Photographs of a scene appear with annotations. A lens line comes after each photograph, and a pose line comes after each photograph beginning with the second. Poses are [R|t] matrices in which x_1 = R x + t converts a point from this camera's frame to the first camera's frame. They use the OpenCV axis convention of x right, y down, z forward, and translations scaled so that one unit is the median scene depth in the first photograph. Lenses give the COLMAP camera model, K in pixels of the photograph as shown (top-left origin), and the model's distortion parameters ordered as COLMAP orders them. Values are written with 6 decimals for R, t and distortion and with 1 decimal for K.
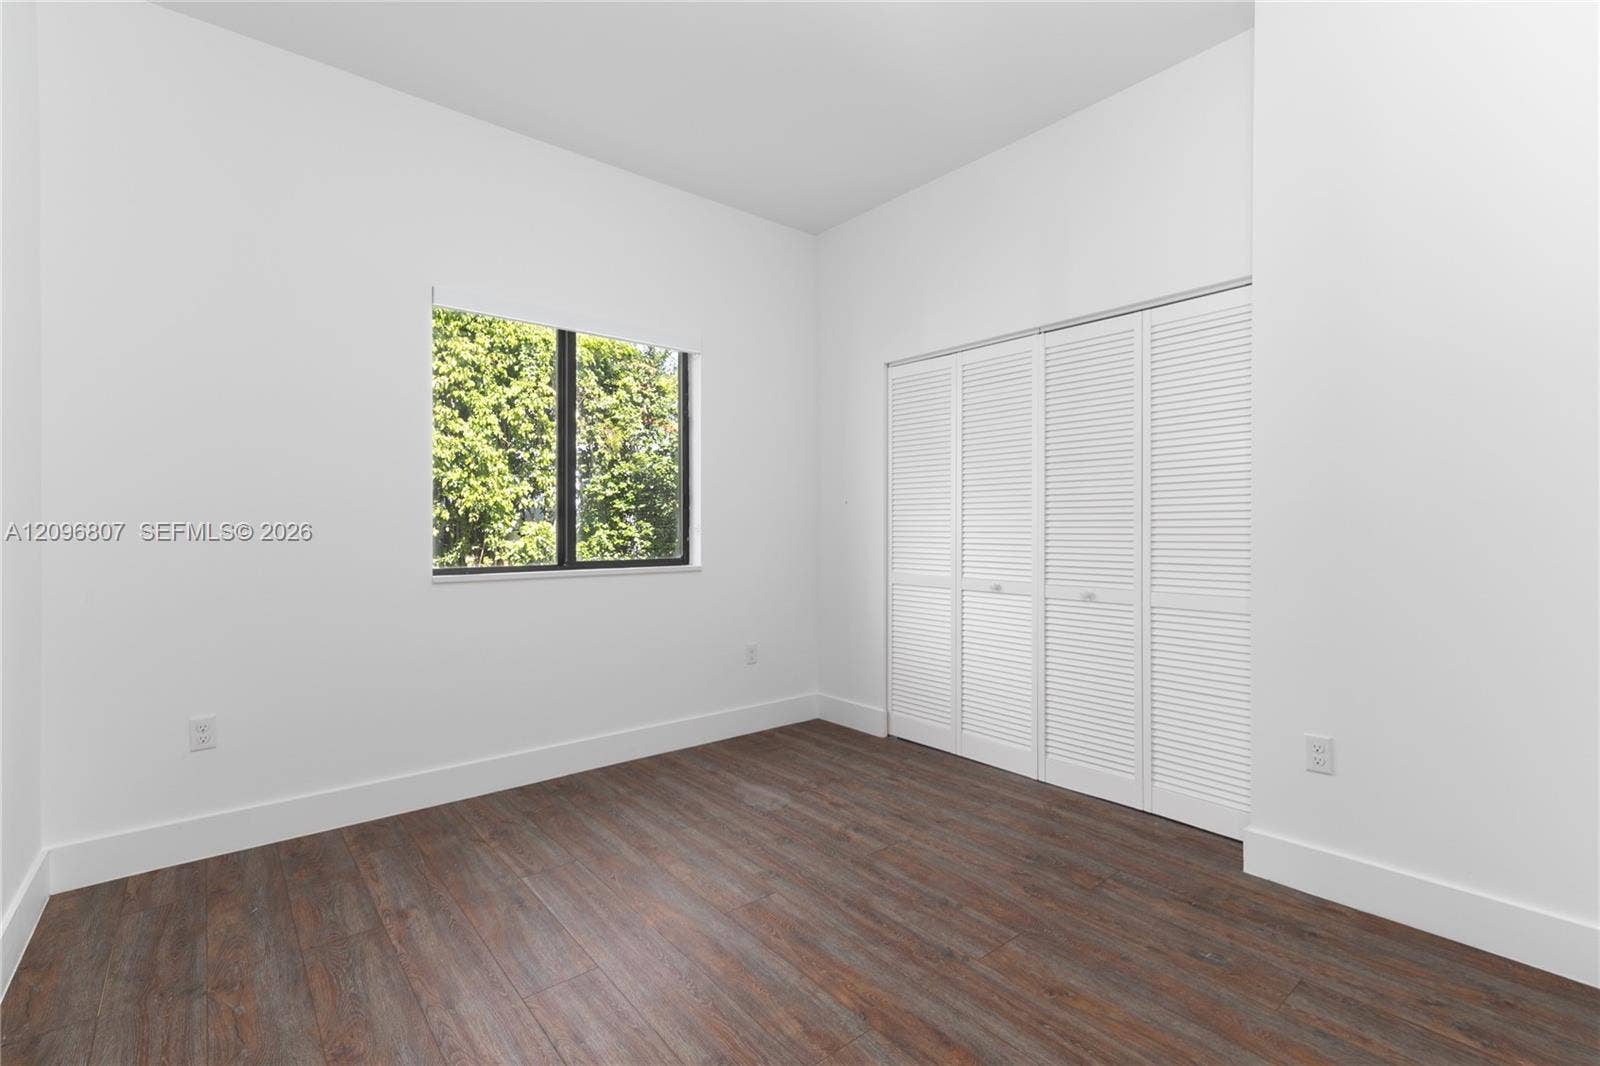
lens RADIAL K [[708.3, 0, 800.0], [0, 708.3, 533.0], [0, 0, 1]] dist [0.002231, 0.000150]
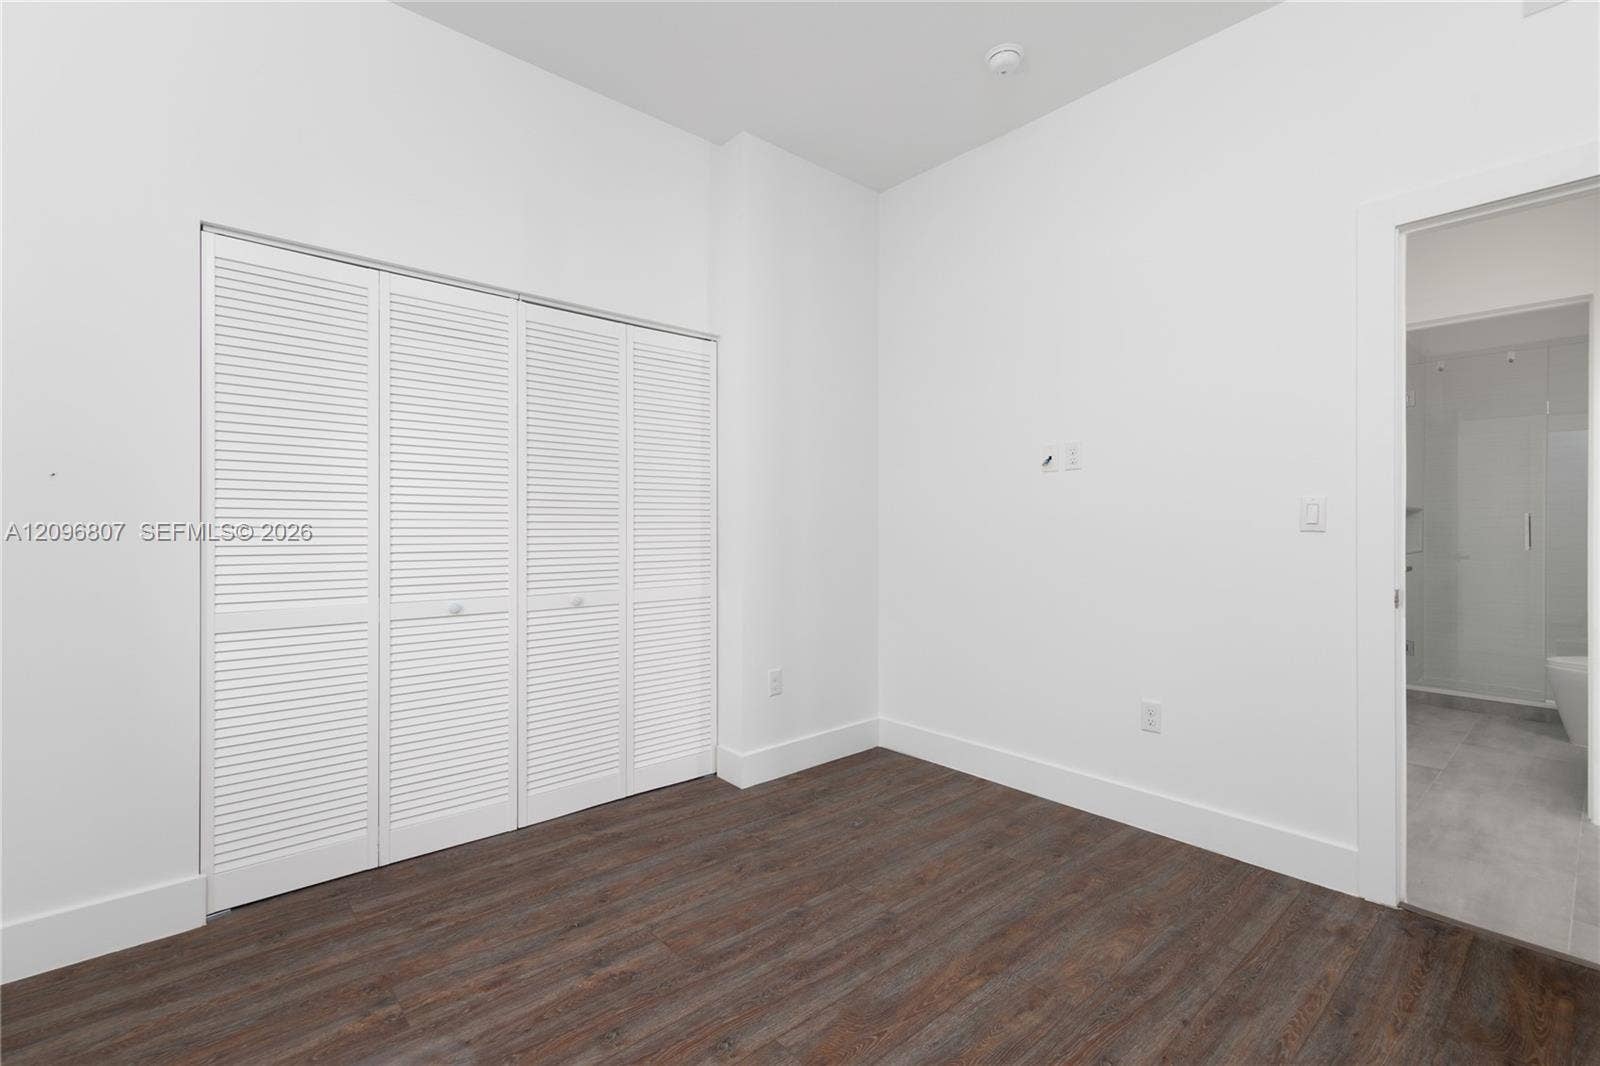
lens RADIAL K [[708.3, 0, 800.0], [0, 708.3, 533.0], [0, 0, 1]] dist [0.002231, 0.000150]
pose [[-0.027480, -0.007411, 0.999595, -0.618332], [0.009013, 0.999930, 0.007661, -0.008133], [-0.999582, 0.009220, -0.027412, 0.820800]]
